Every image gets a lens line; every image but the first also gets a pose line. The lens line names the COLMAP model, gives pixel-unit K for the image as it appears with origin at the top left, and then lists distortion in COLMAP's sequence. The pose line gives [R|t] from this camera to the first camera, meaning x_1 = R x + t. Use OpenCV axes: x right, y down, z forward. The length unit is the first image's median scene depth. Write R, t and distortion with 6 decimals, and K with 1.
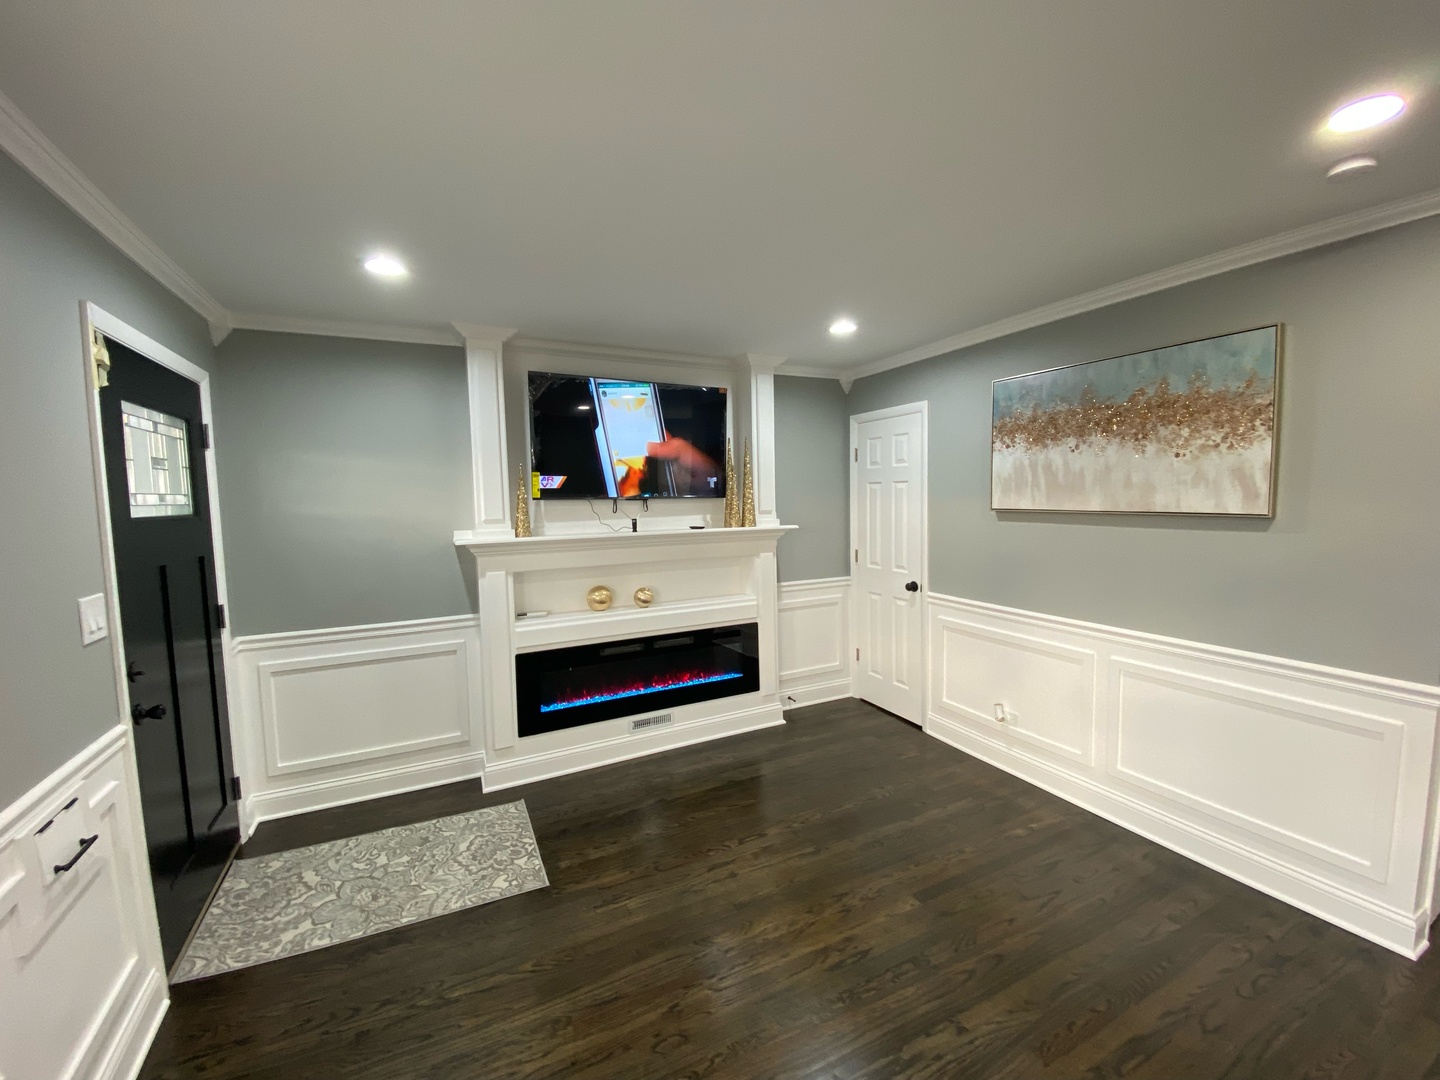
lens RADIAL K [[580.0, 0, 720.0], [0, 580.0, 540.0], [0, 0, 1]] dist [0.024335, -0.021686]
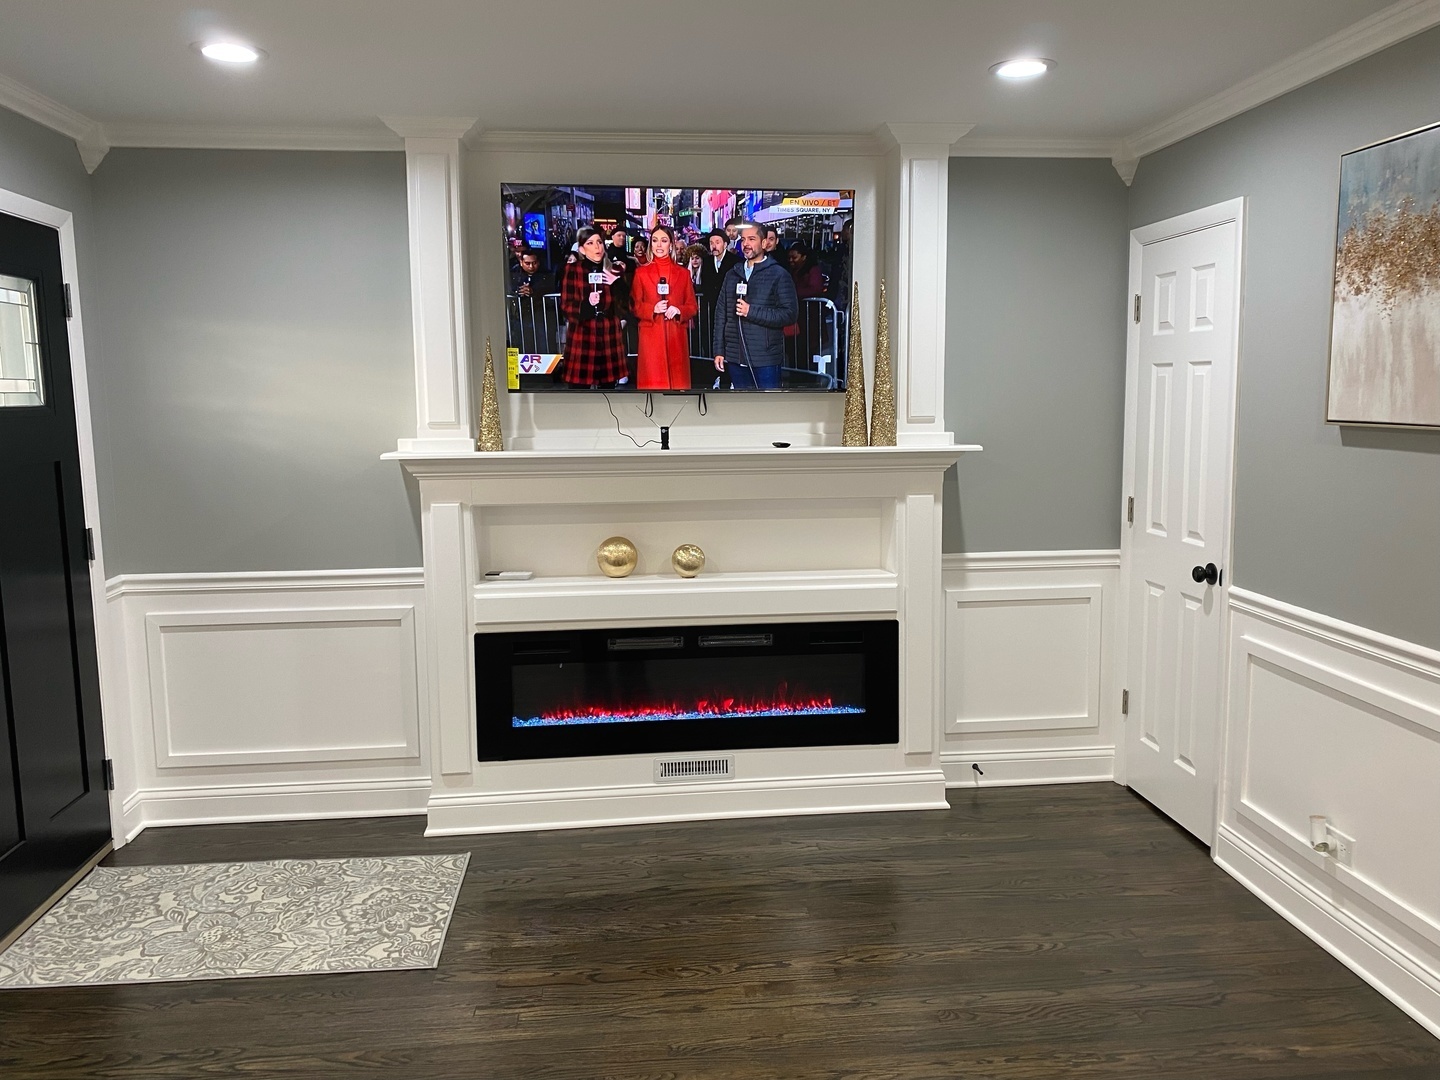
lens RADIAL K [[1100.7, 0, 724.6], [0, 1100.7, 533.3], [0, 0, 1]] dist [0.029777, -0.008194]
pose [[0.939577, 0.054233, -0.338014, 0.315751], [-0.034874, 0.997398, 0.063088, -0.000598], [0.340556, -0.047488, 0.939024, -0.046992]]
